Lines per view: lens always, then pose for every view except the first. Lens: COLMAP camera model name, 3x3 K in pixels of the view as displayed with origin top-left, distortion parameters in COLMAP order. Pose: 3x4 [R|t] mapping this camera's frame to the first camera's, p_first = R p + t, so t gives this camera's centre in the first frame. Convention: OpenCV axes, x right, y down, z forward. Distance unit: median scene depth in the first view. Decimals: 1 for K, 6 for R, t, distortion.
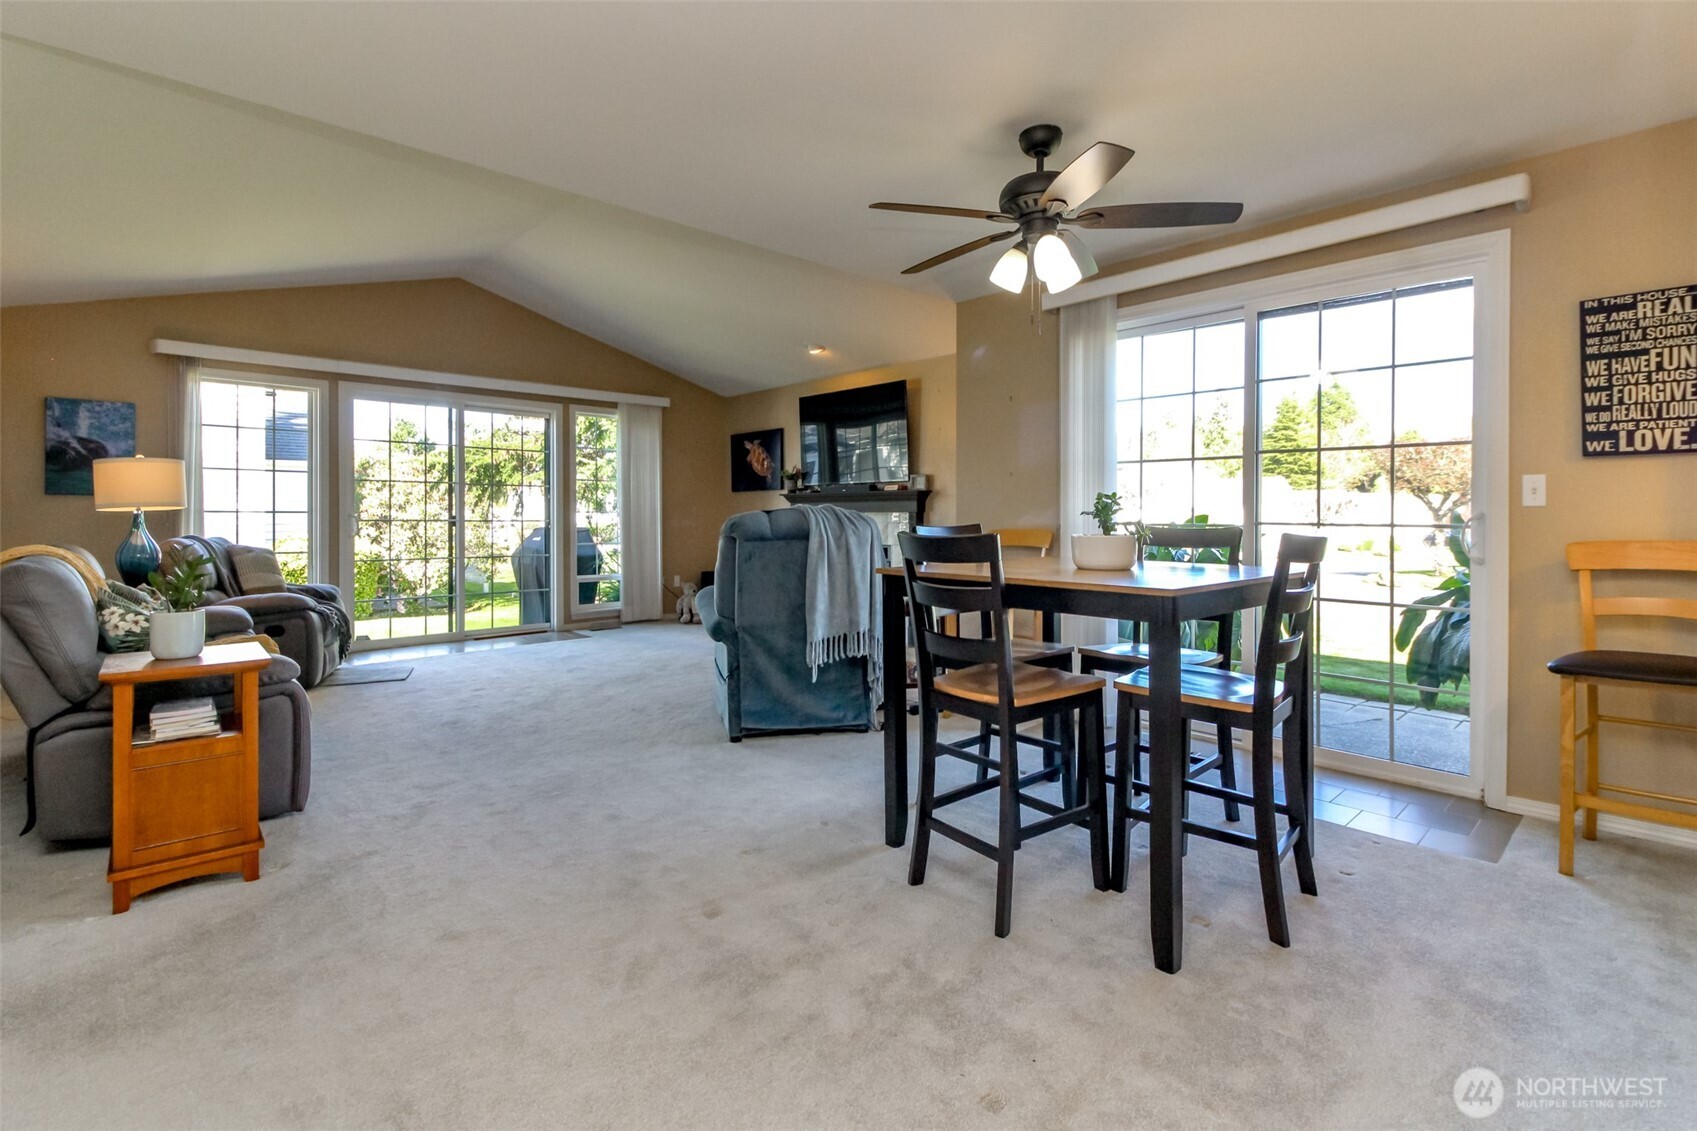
lens RADIAL K [[787.4, 0, 897.5], [0, 787.4, 515.4], [0, 0, 1]] dist [0.008026, -0.004948]
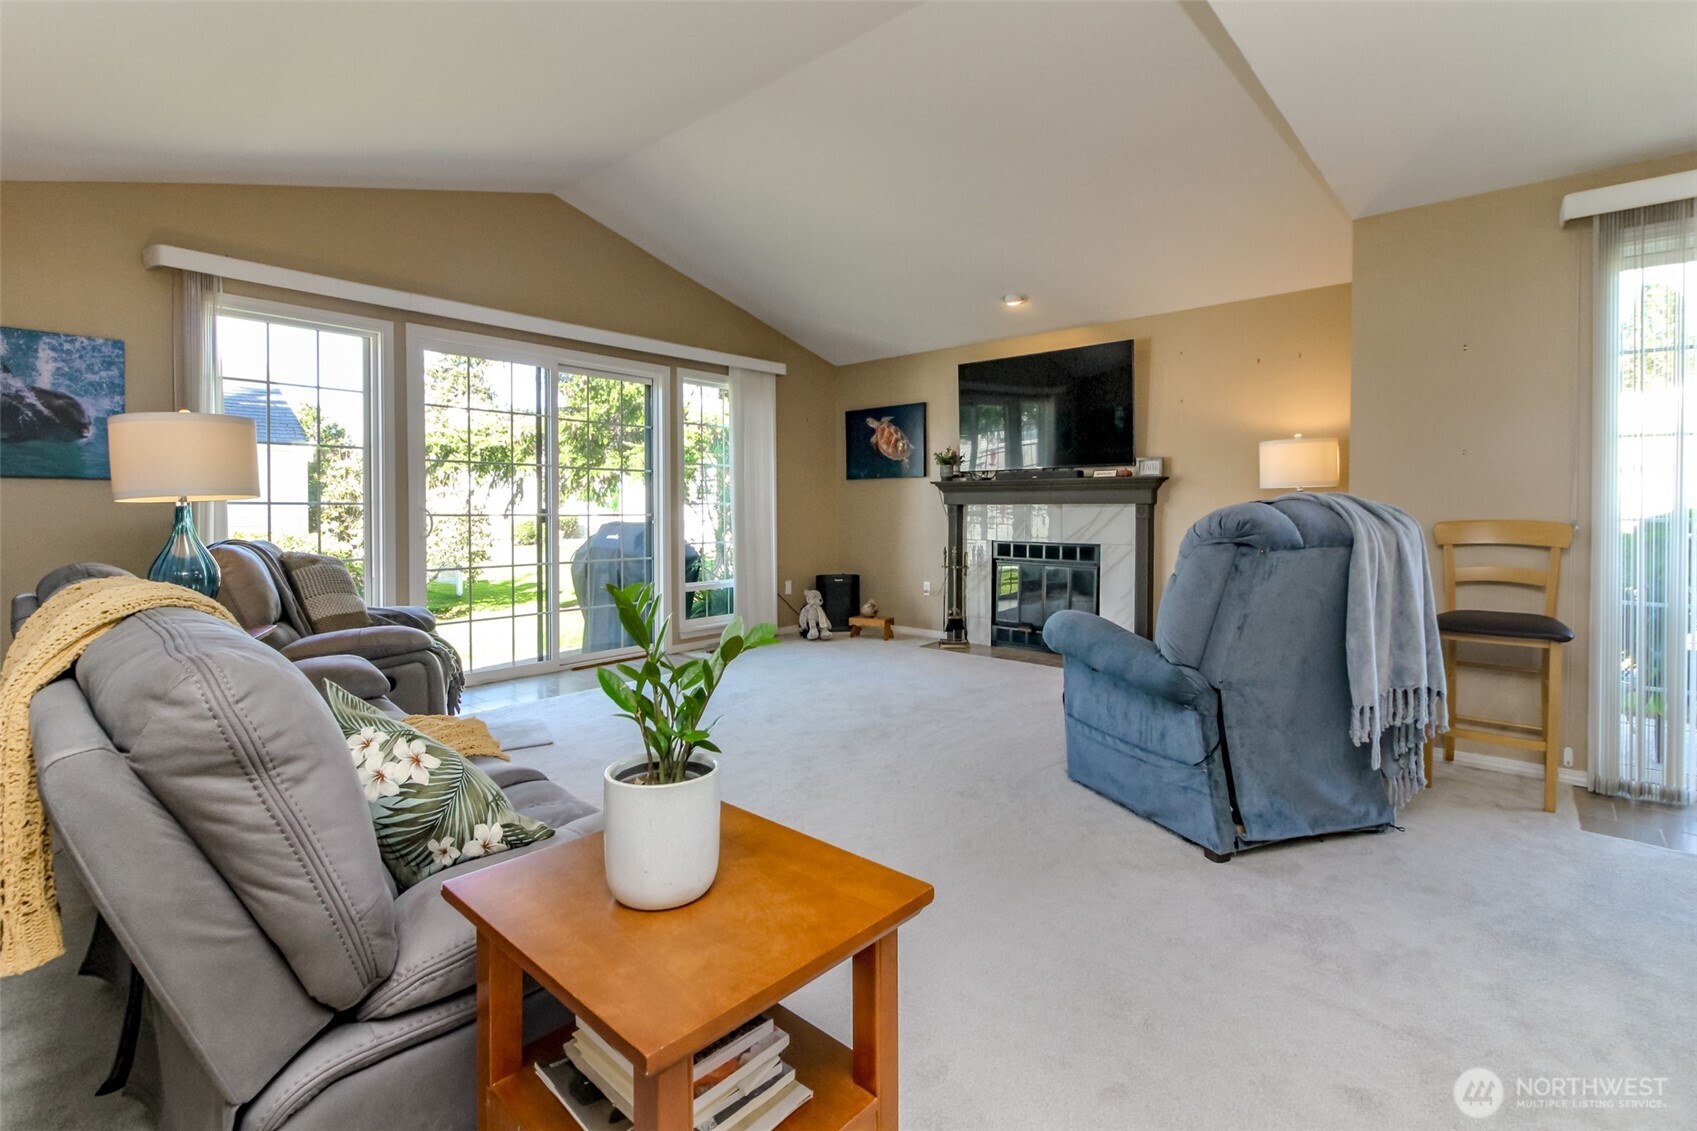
lens RADIAL K [[787.4, 0, 918.2], [0, 787.4, 515.2], [0, 0, 1]] dist [0.008026, -0.004948]
pose [[0.995314, -0.001595, 0.096684, -0.362731], [0.000550, 0.999941, 0.010832, -0.001526], [-0.096695, -0.010728, 0.995256, 0.270344]]
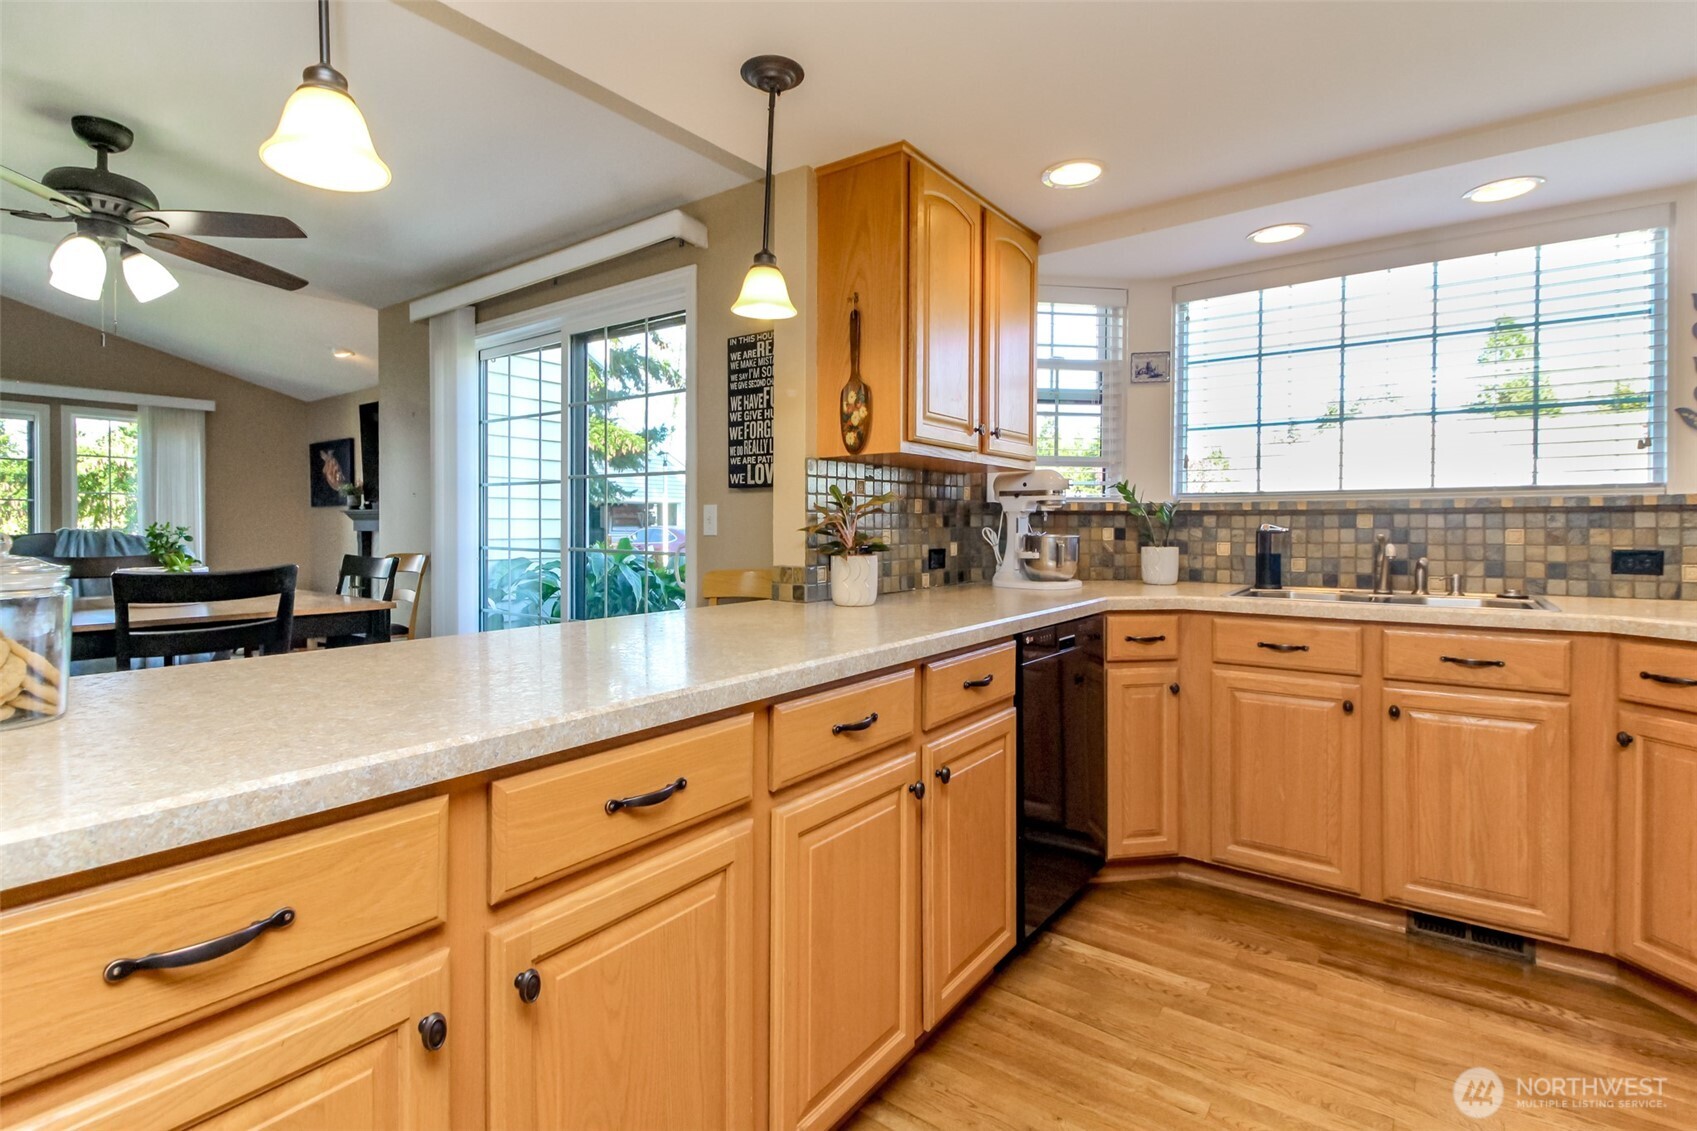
lens RADIAL K [[787.4, 0, 875.8], [0, 787.4, 537.6], [0, 0, 1]] dist [0.008026, -0.004948]
pose [[0.983375, -0.002982, 0.181562, 0.445766], [0.000194, 0.999882, 0.015374, -0.013055], [-0.181587, -0.015083, 0.983259, -0.029844]]
